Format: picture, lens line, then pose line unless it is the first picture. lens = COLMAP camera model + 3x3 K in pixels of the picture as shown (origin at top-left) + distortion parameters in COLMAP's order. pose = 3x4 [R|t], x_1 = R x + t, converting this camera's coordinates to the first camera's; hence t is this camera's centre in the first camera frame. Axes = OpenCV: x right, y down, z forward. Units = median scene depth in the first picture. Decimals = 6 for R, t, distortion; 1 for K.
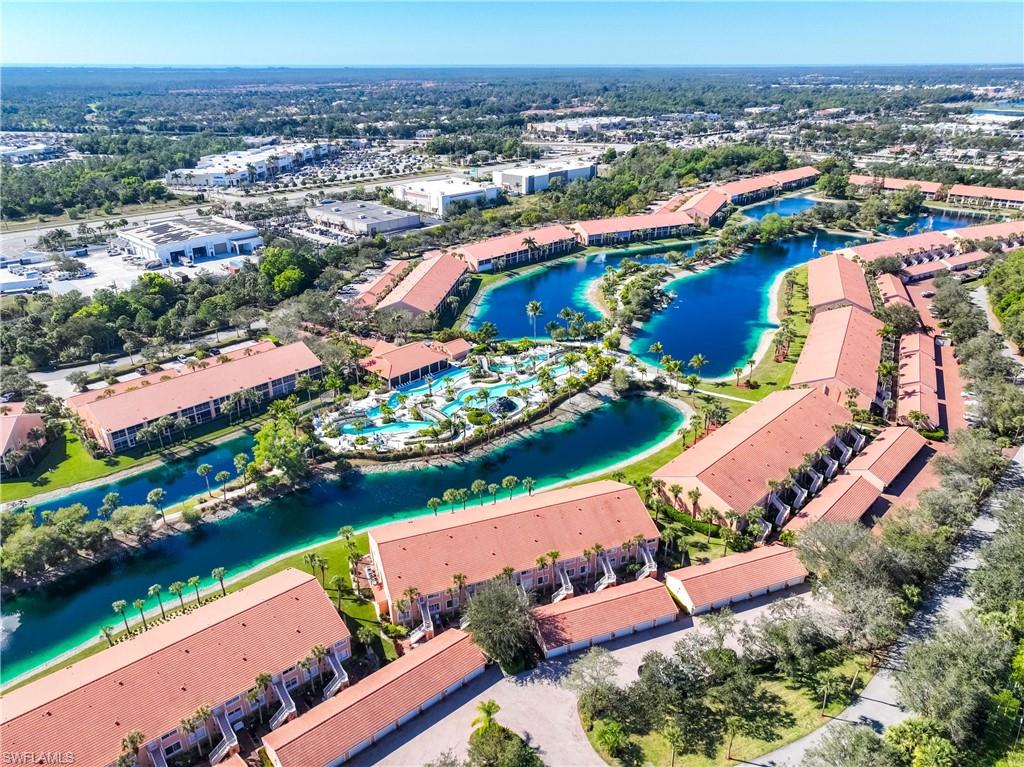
lens RADIAL K [[721.3, 0, 512.0], [0, 721.3, 383.5], [0, 0, 1]] dist [0.005603, 0.009909]
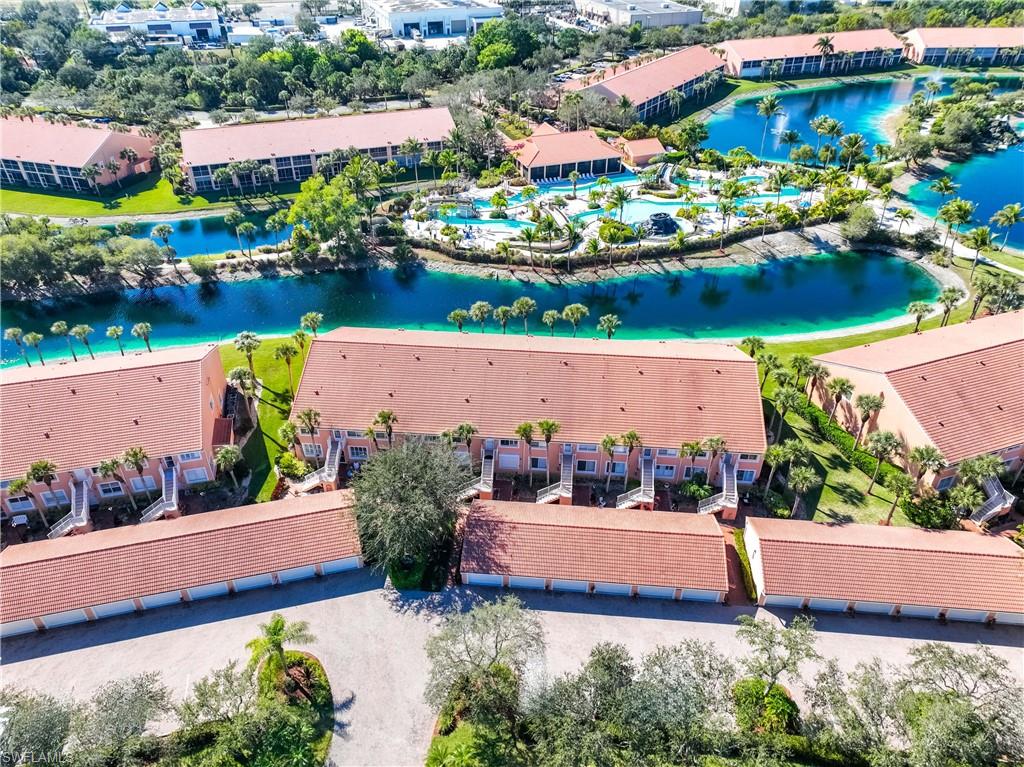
lens RADIAL K [[721.3, 0, 512.0], [0, 721.3, 383.5], [0, 0, 1]] dist [0.005603, 0.009909]
pose [[0.898591, 0.252947, -0.358541, 0.164410], [-0.183499, 0.958865, 0.216576, 0.057799], [0.398575, -0.128822, 0.908044, 0.325419]]
